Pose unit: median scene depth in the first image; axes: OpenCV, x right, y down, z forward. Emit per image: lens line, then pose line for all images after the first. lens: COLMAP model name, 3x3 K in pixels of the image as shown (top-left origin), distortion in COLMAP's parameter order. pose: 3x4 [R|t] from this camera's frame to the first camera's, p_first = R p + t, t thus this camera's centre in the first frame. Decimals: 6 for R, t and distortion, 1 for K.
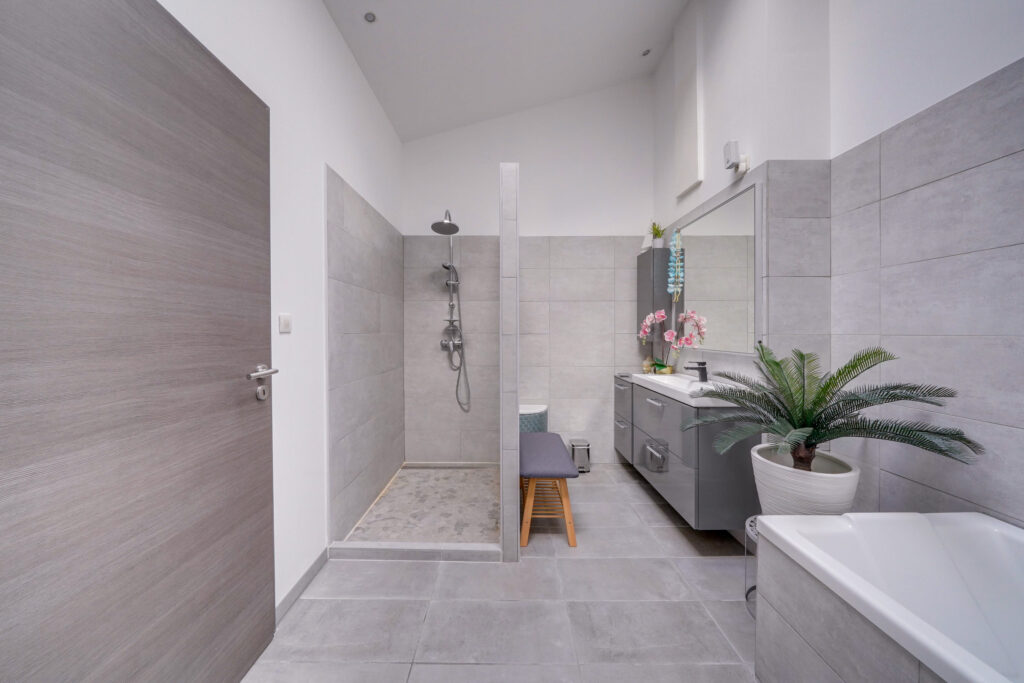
lens RADIAL K [[351.0, 0, 514.8], [0, 351.0, 339.0], [0, 0, 1]] dist [-0.005860, -0.000237]
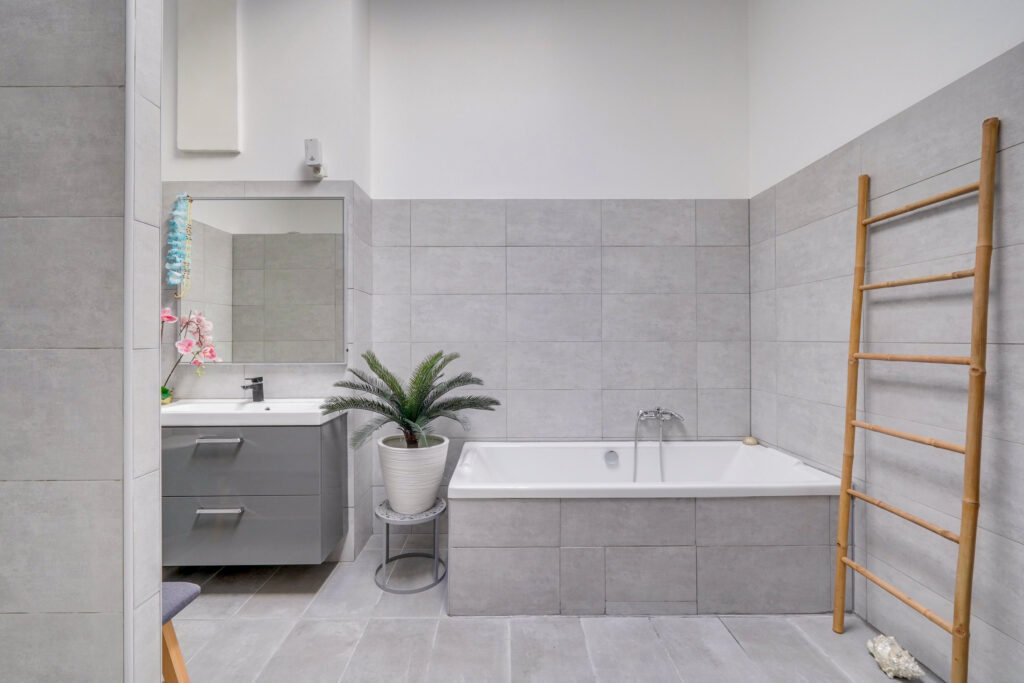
lens RADIAL K [[406.1, 0, 514.5], [0, 406.1, 339.8], [0, 0, 1]] dist [-0.006009, -0.000407]
pose [[0.020774, -0.002212, 0.999782, -0.550879], [0.023220, 0.999729, 0.001730, -0.014223], [-0.999515, 0.023179, 0.020820, 0.528137]]
